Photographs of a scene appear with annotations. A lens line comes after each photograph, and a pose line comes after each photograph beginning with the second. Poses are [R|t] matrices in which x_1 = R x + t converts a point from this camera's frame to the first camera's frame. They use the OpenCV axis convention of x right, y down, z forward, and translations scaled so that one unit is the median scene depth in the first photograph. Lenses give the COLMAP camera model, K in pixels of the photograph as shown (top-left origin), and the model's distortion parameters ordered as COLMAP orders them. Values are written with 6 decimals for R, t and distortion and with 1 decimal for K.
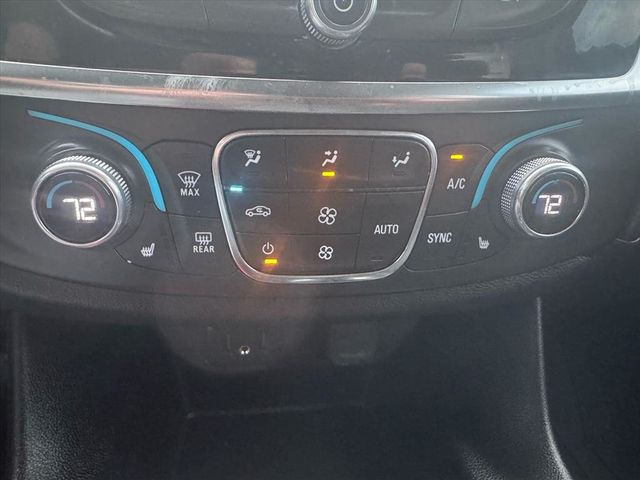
lens RADIAL K [[445.4, 0, 320.0], [0, 445.4, 240.0], [0, 0, 1]] dist [-0.003949, -0.001183]
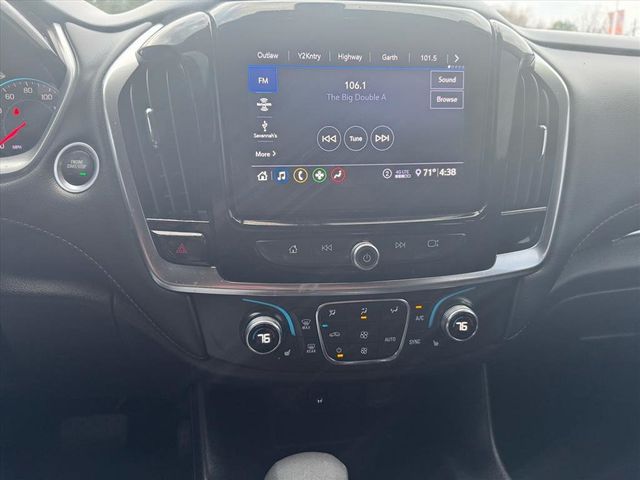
lens RADIAL K [[454.7, 0, 317.6], [0, 454.7, 234.9], [0, 0, 1]] dist [0.059678, -0.104119]
pose [[0.997846, -0.046928, -0.045837, -0.091095], [0.040332, 0.989955, -0.135510, -0.256186], [0.051736, 0.133370, 0.989715, -1.429556]]
